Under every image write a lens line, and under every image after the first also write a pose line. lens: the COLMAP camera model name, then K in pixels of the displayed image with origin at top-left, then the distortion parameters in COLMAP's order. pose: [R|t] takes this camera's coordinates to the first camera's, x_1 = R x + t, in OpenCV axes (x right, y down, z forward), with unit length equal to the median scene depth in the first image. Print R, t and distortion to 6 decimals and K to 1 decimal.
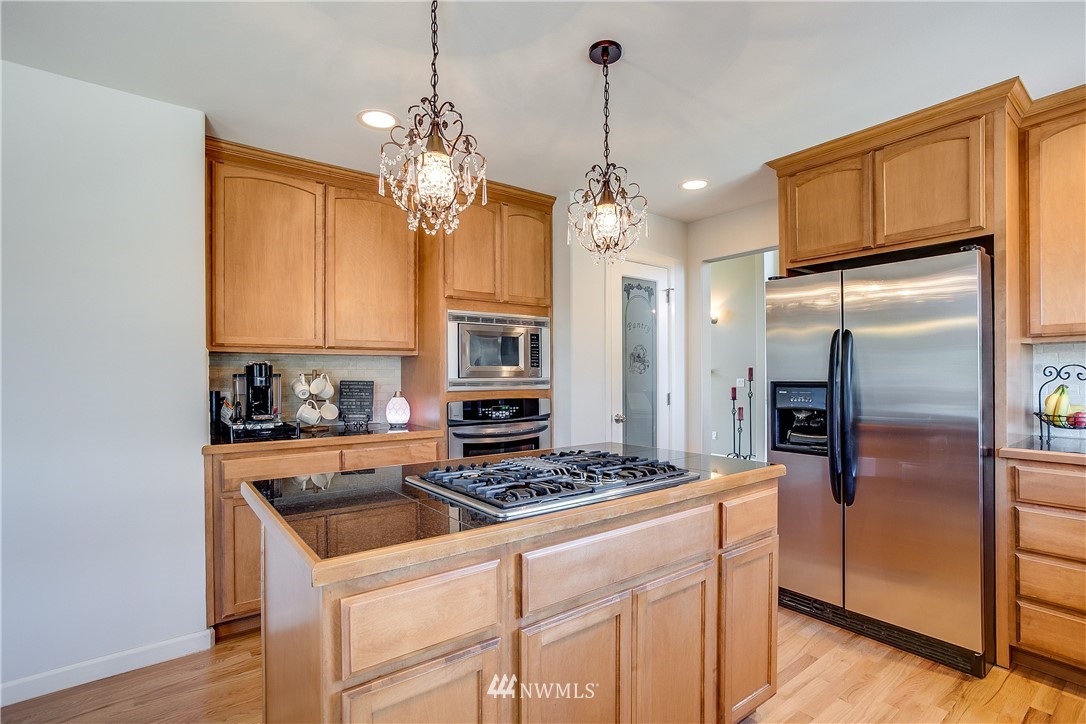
lens RADIAL K [[520.3, 0, 531.3], [0, 520.3, 377.9], [0, 0, 1]] dist [-0.037598, 0.003286]
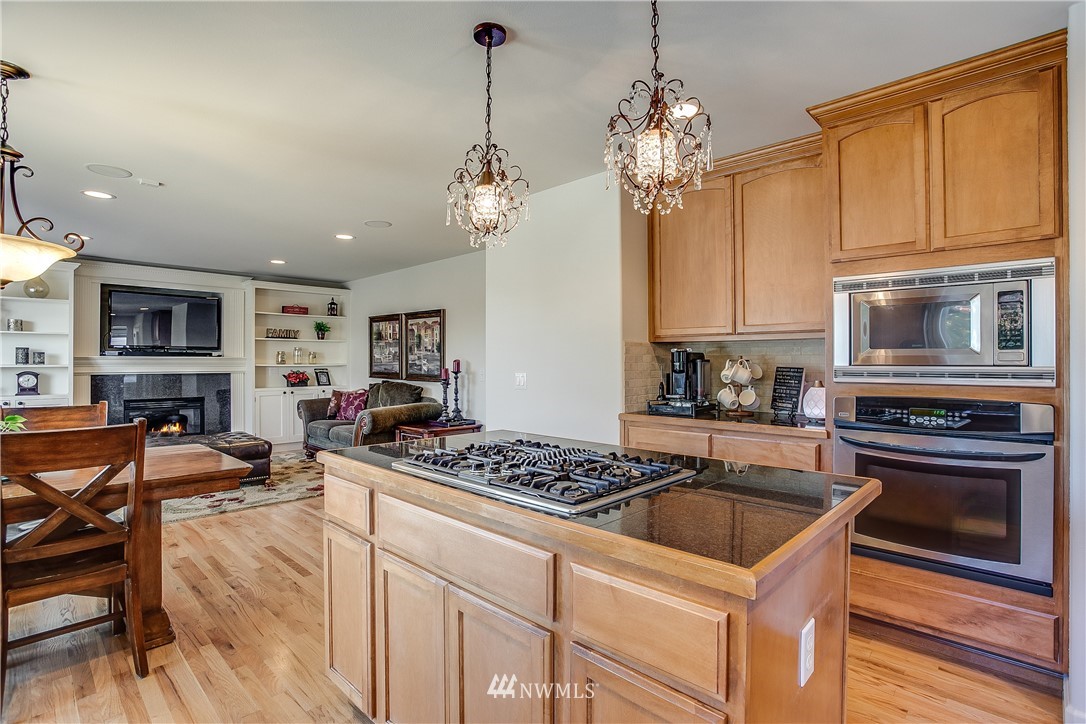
lens RADIAL K [[520.3, 0, 549.9], [0, 520.3, 362.1], [0, 0, 1]] dist [-0.037598, 0.003286]
pose [[0.179655, 0.008587, -0.983692, 0.505324], [-0.002599, 0.999963, 0.008254, -0.009679], [0.983726, 0.001074, 0.179671, 0.423929]]
